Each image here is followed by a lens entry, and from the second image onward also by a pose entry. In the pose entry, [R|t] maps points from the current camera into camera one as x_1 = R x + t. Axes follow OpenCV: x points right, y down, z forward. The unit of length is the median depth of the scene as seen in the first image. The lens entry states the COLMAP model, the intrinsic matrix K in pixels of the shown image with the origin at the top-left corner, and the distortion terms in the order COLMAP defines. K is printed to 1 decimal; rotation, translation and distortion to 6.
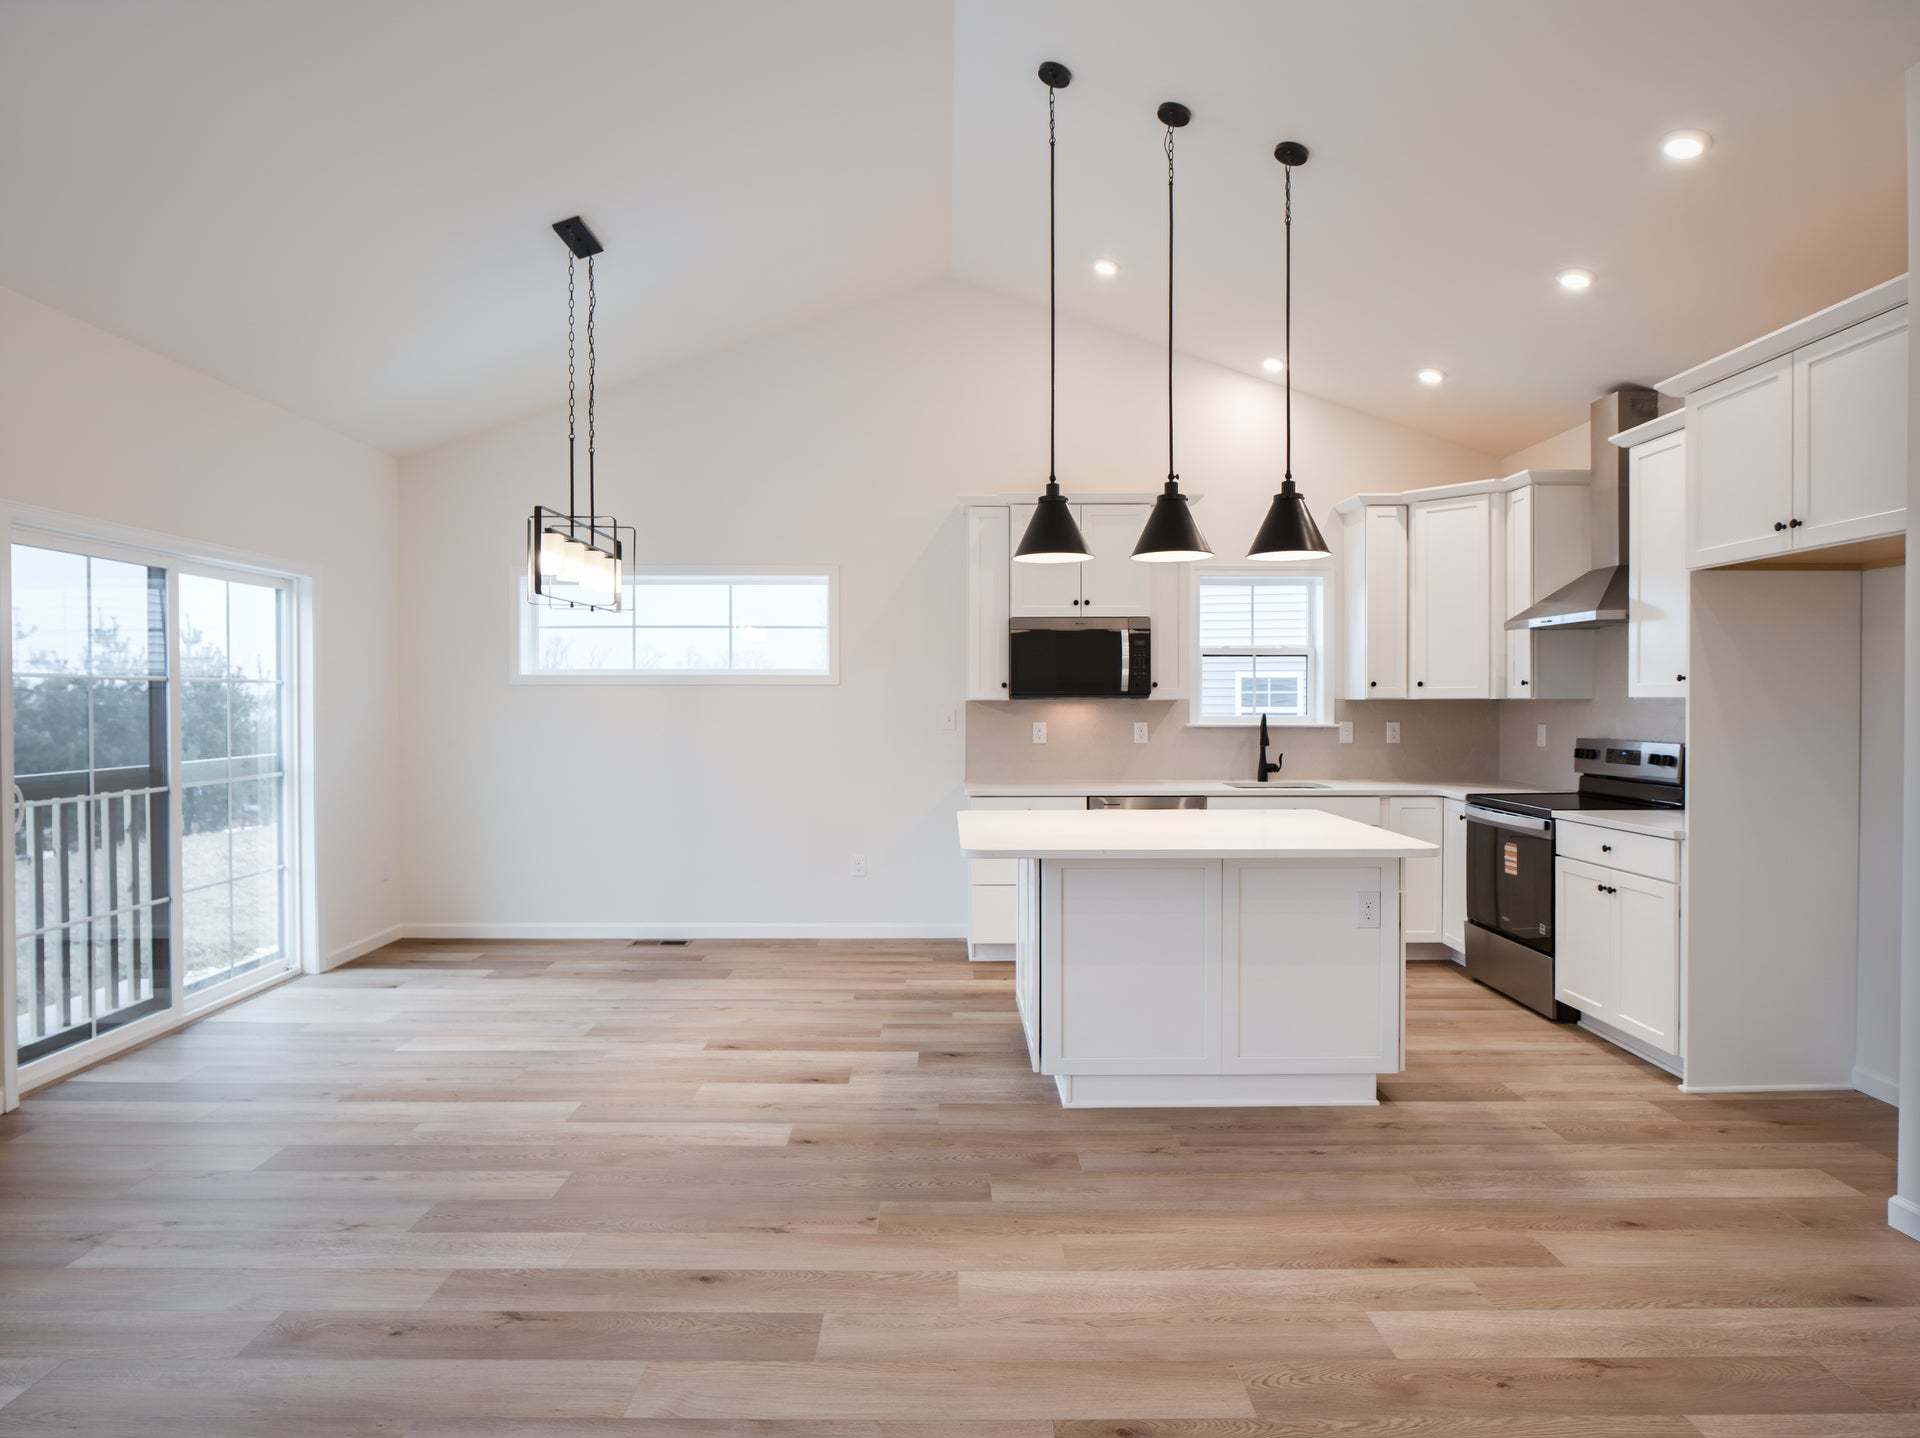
lens RADIAL K [[1089.1, 0, 953.0], [0, 1089.1, 694.4], [0, 0, 1]] dist [-0.008120, -0.001379]
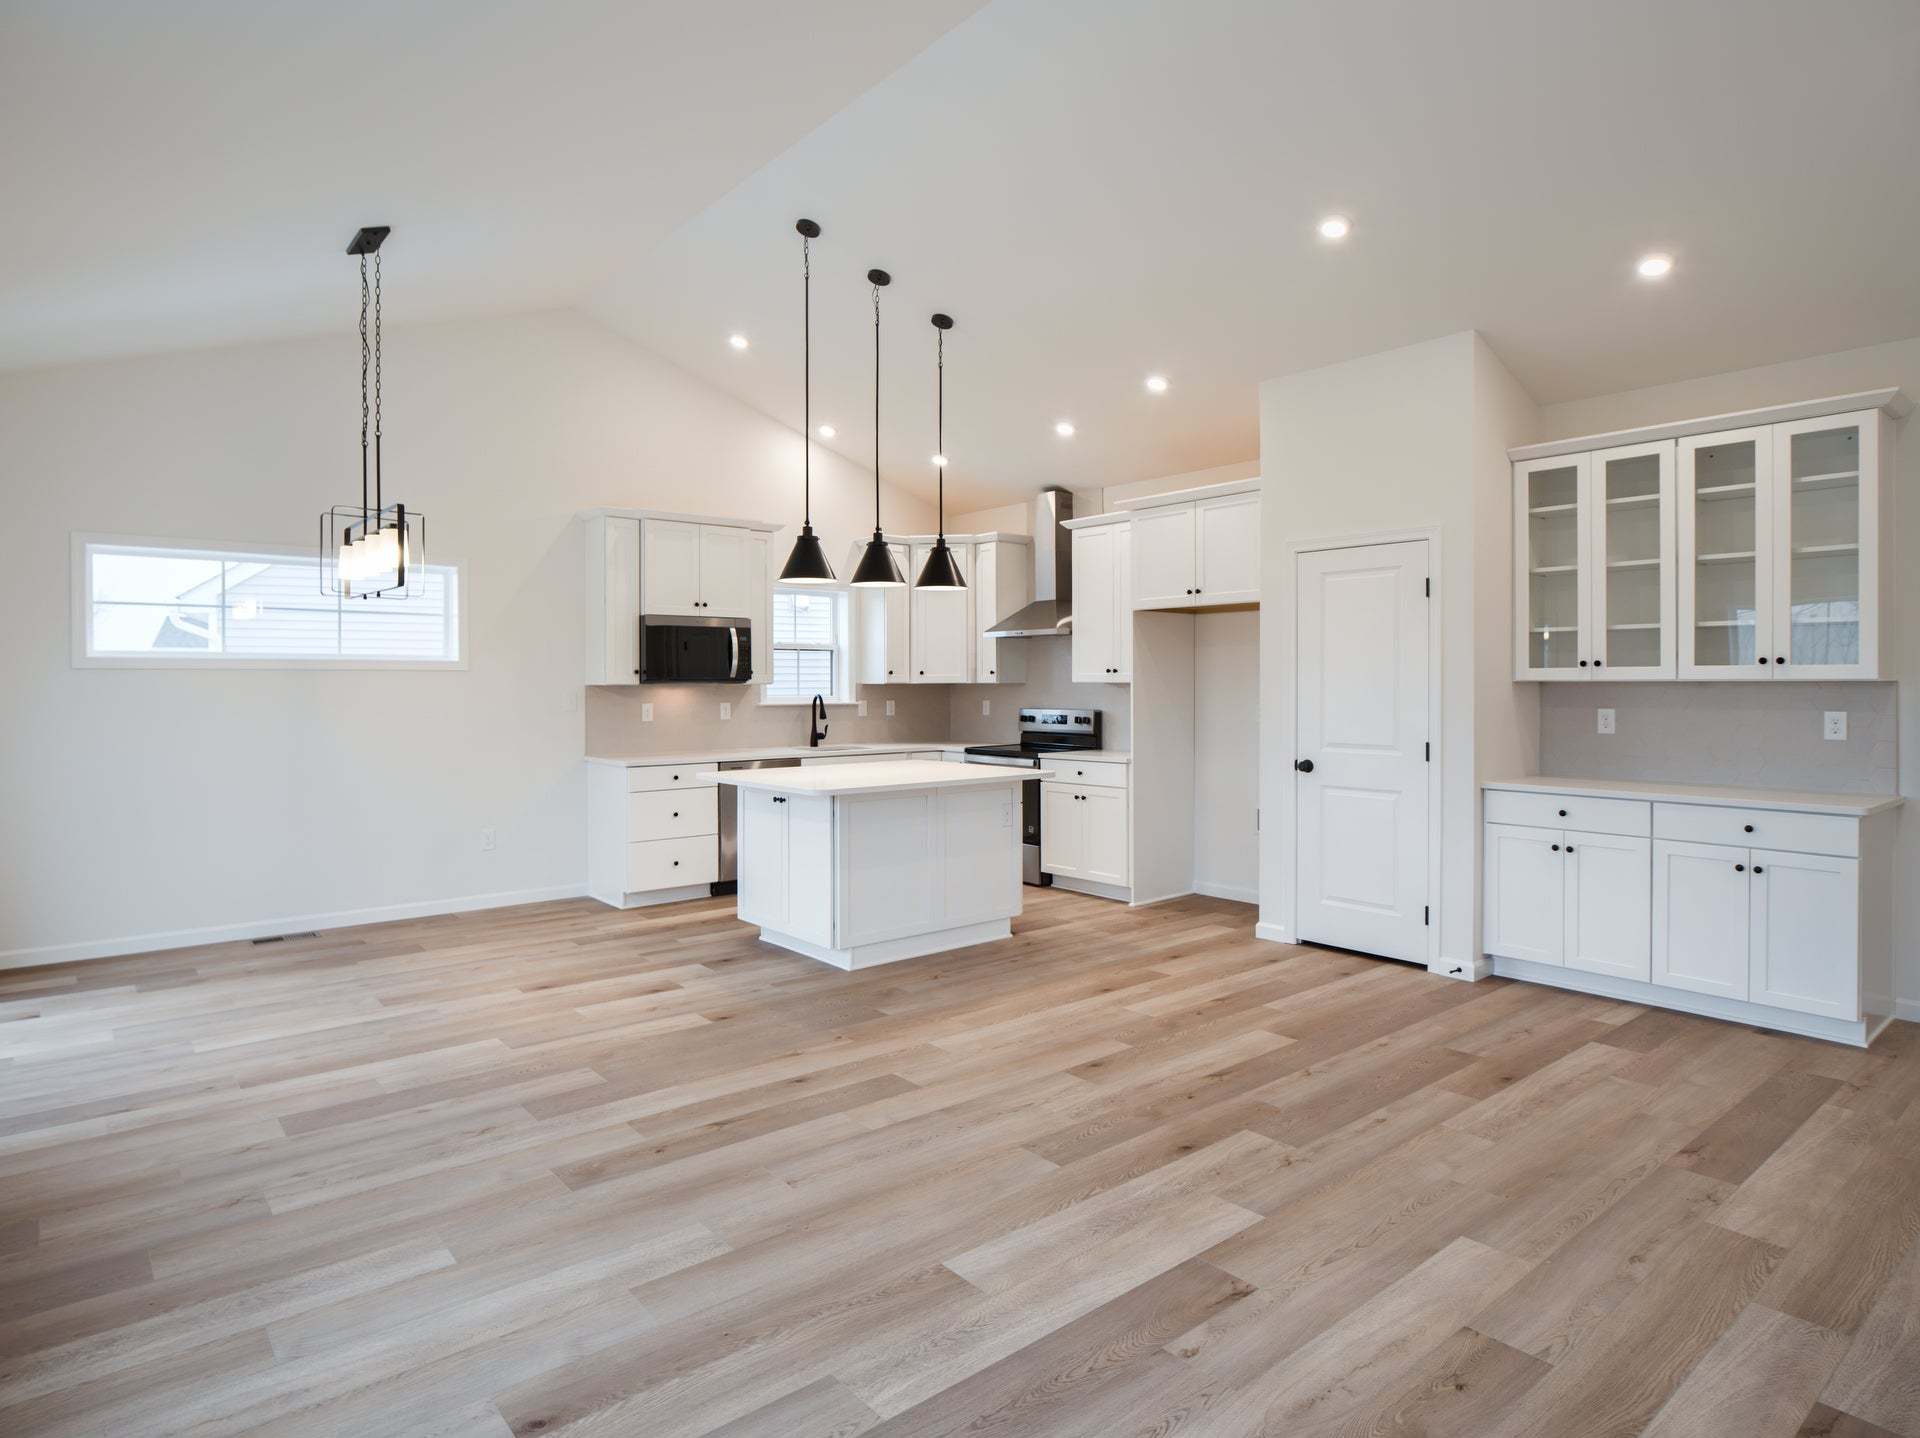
lens RADIAL K [[1079.9, 0, 942.7], [0, 1079.9, 668.2], [0, 0, 1]] dist [-0.009470, 0.001536]
pose [[0.776846, 0.007310, 0.629649, -0.579728], [-0.001041, 0.999946, -0.010323, -0.001475], [-0.629690, 0.007364, 0.776811, -0.147808]]
